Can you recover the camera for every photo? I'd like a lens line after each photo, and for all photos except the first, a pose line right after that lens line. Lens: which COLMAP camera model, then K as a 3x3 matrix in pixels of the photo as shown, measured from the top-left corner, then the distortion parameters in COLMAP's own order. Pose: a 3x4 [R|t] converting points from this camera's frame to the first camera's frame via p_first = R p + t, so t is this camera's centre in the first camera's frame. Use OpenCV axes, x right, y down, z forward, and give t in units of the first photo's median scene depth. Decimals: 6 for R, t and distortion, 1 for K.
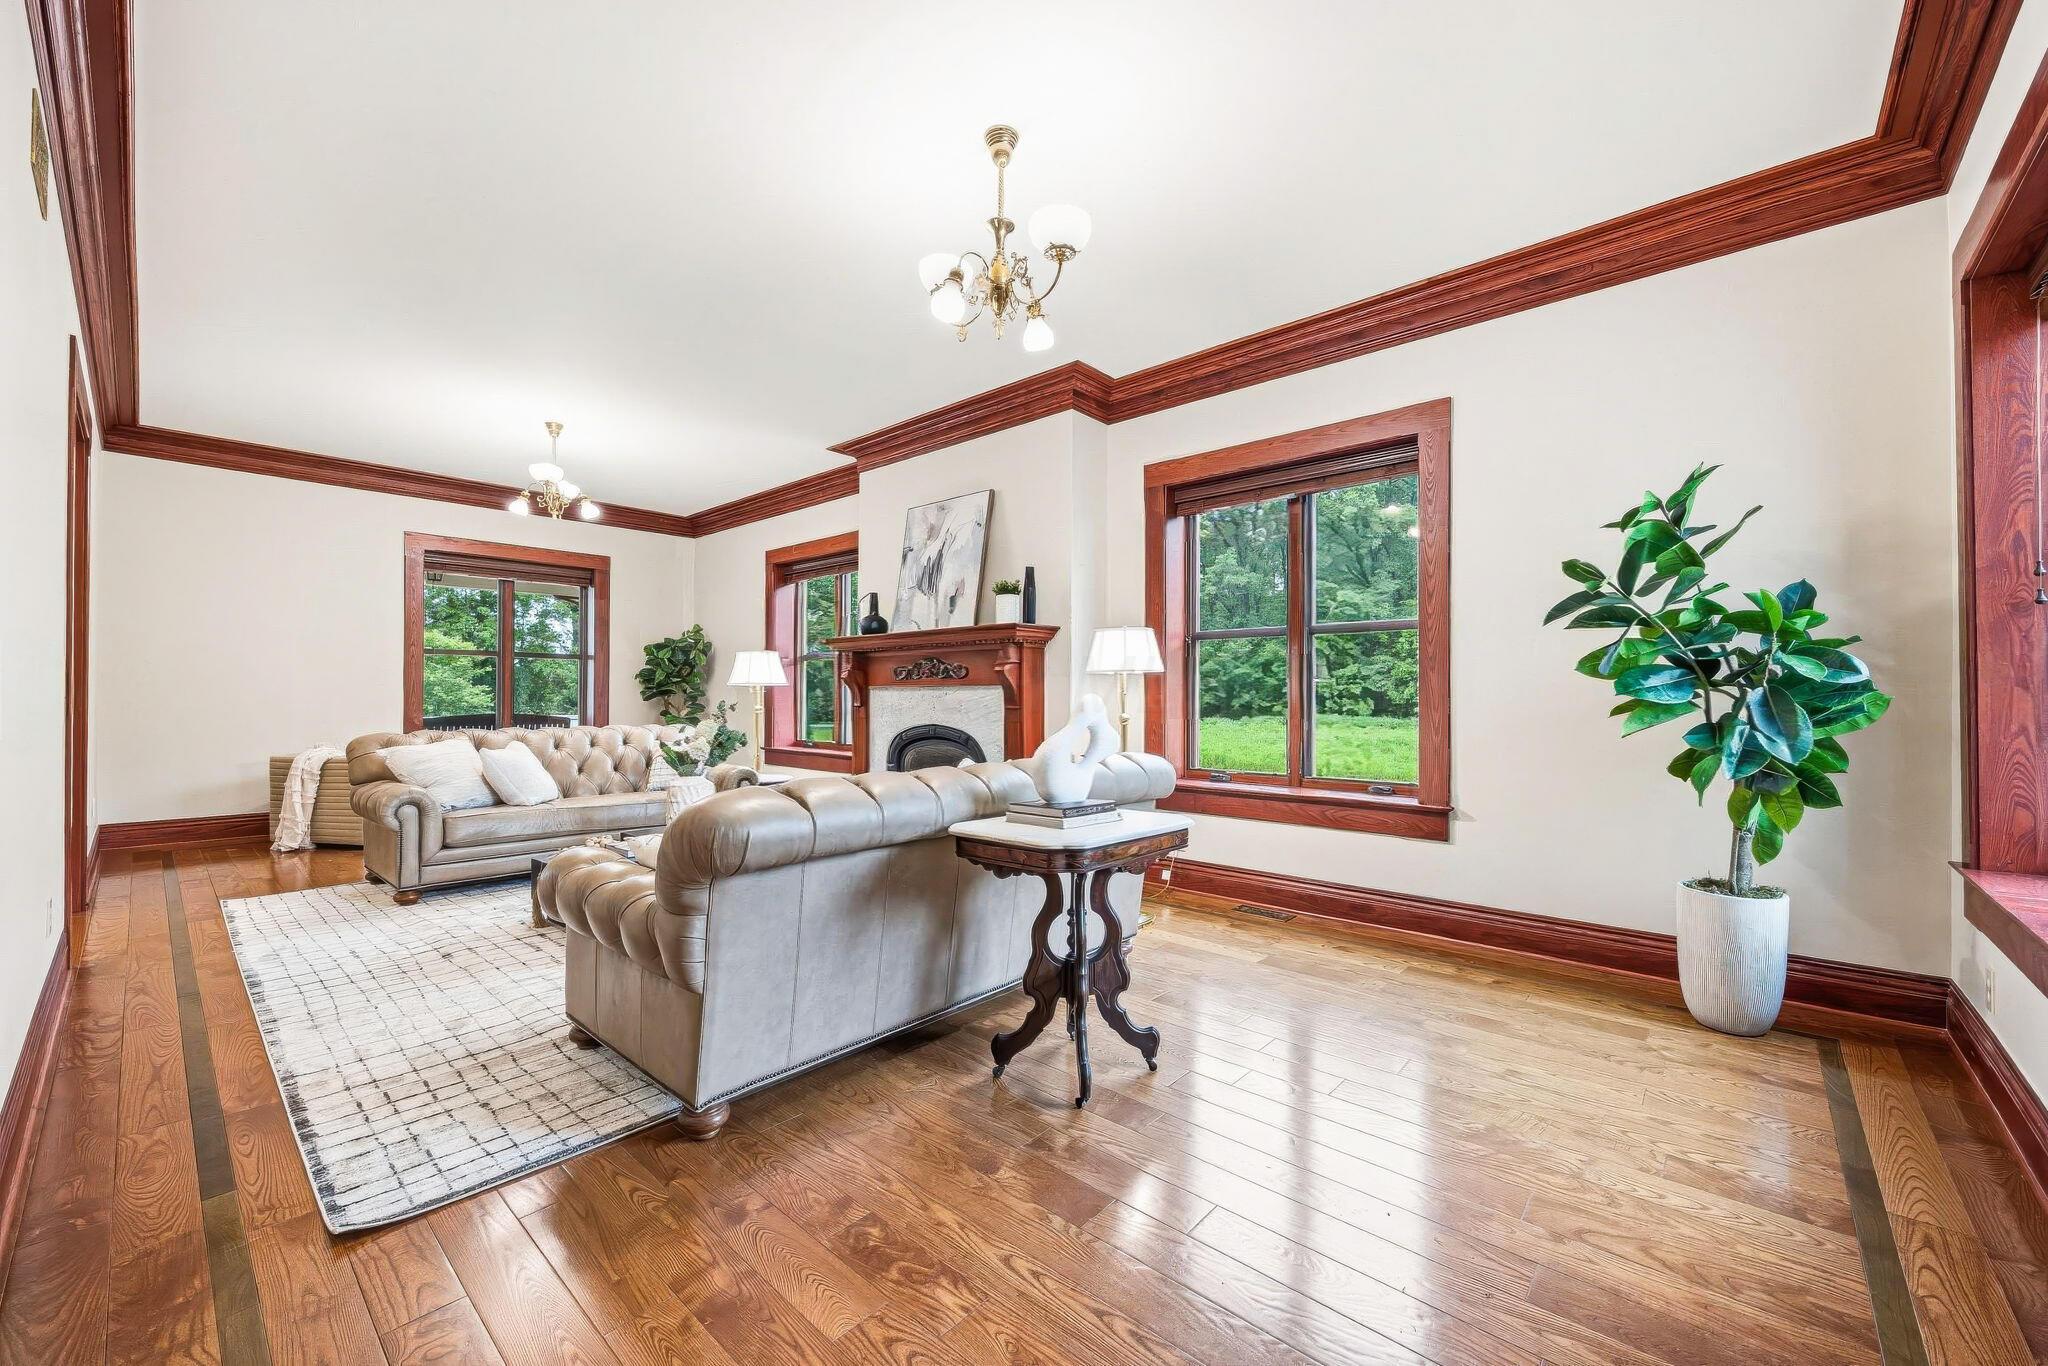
lens RADIAL K [[804.5, 0, 1023.8], [0, 804.5, 692.3], [0, 0, 1]] dist [0.000642, -0.000164]
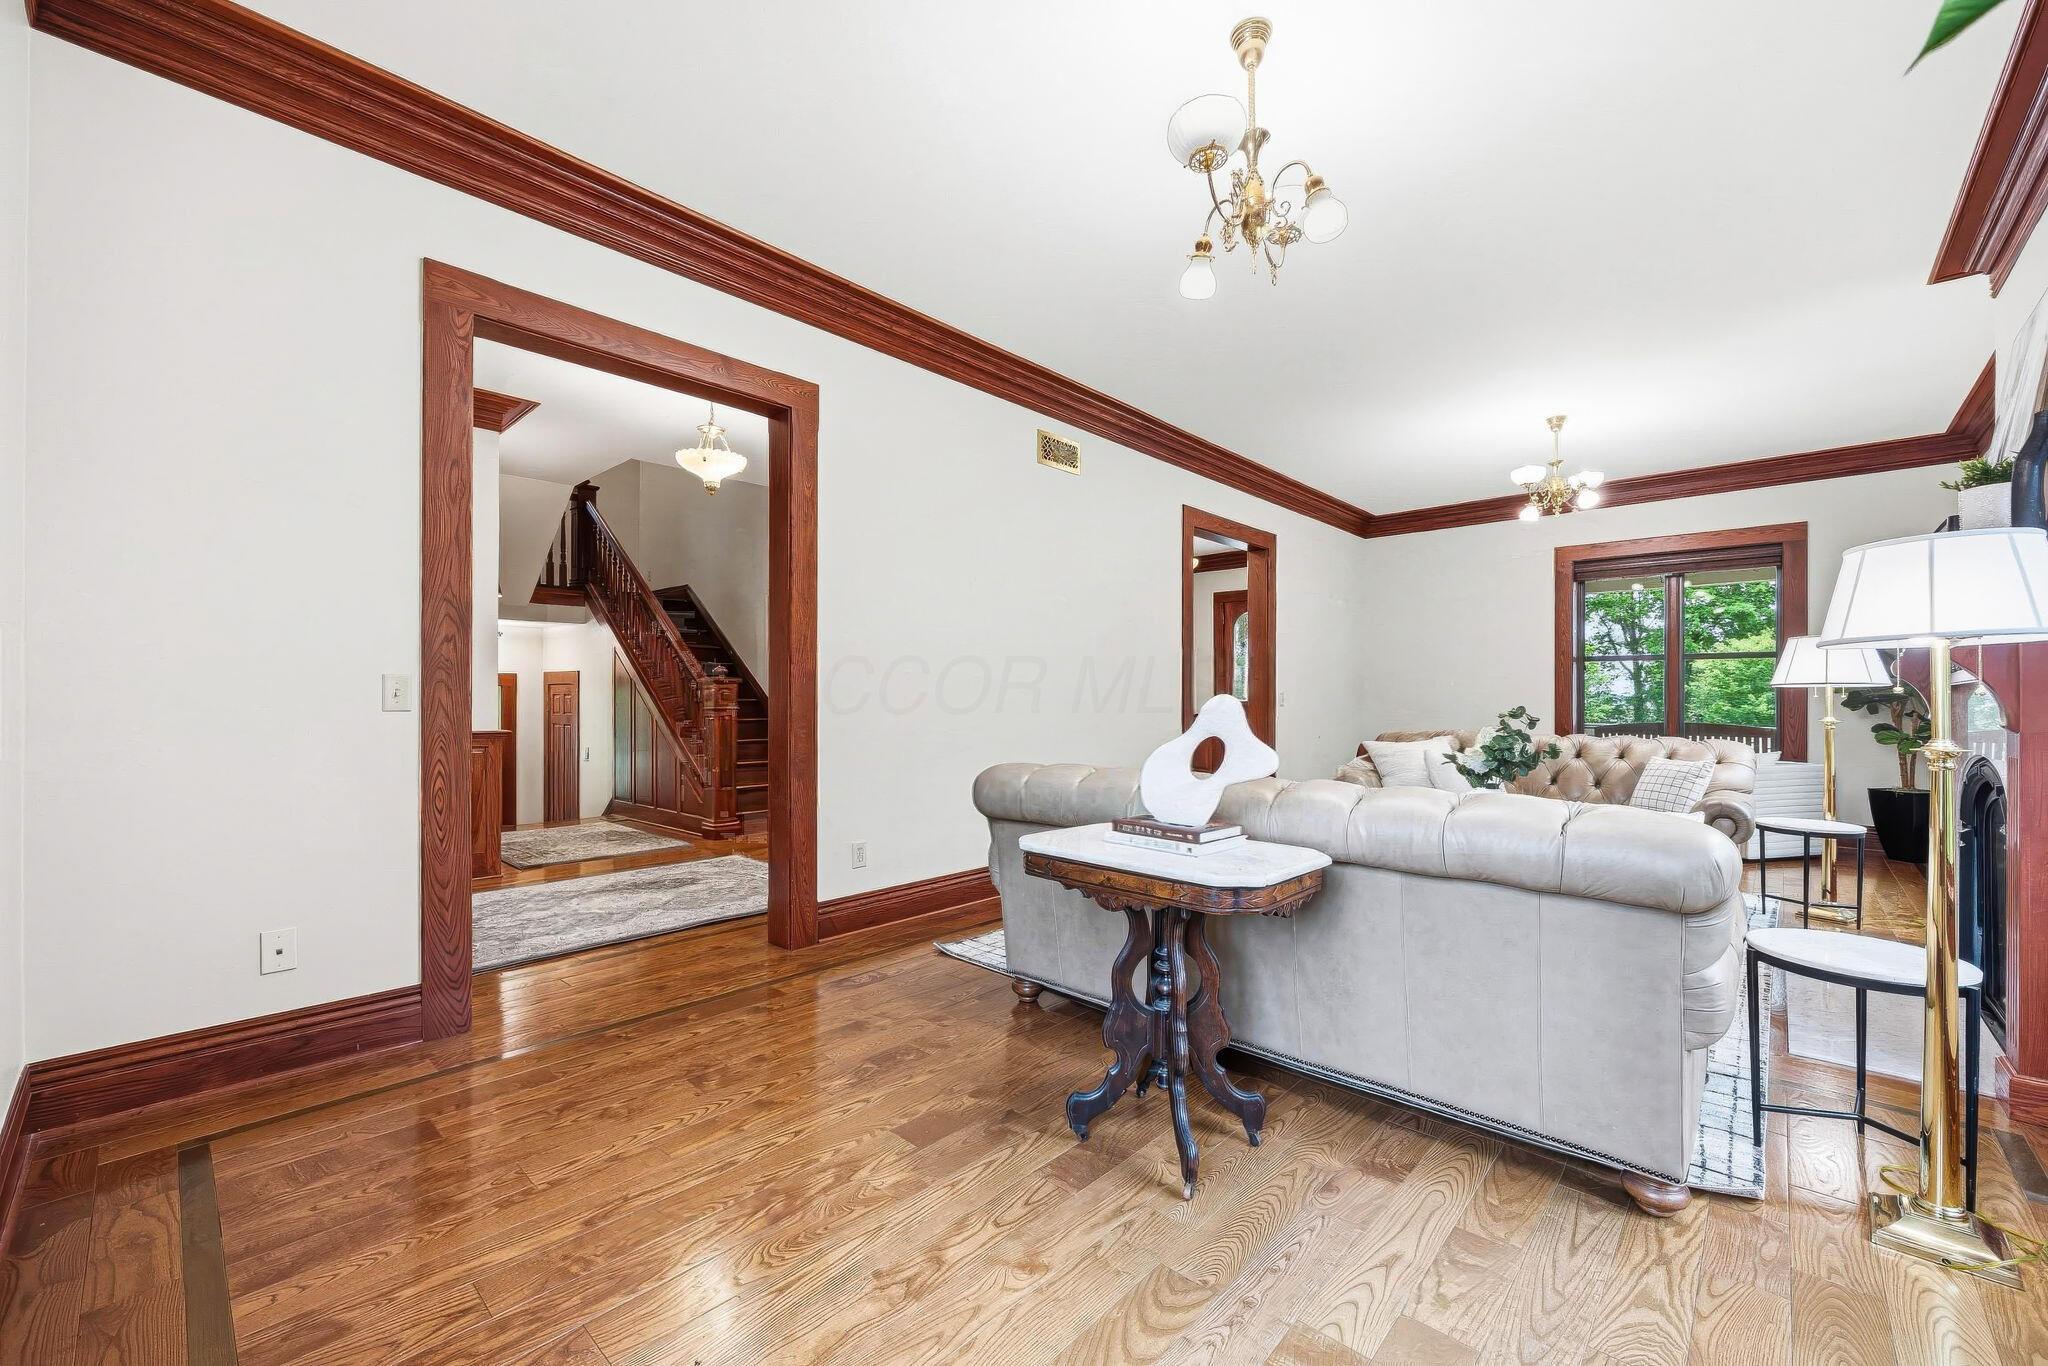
lens RADIAL K [[804.5, 0, 984.0], [0, 804.5, 687.0], [0, 0, 1]] dist [0.000642, -0.000164]
pose [[-0.026737, -0.014543, -0.999537, 0.411644], [-0.004945, 0.999884, -0.014416, 0.003756], [0.999630, 0.004557, -0.026806, 0.372330]]
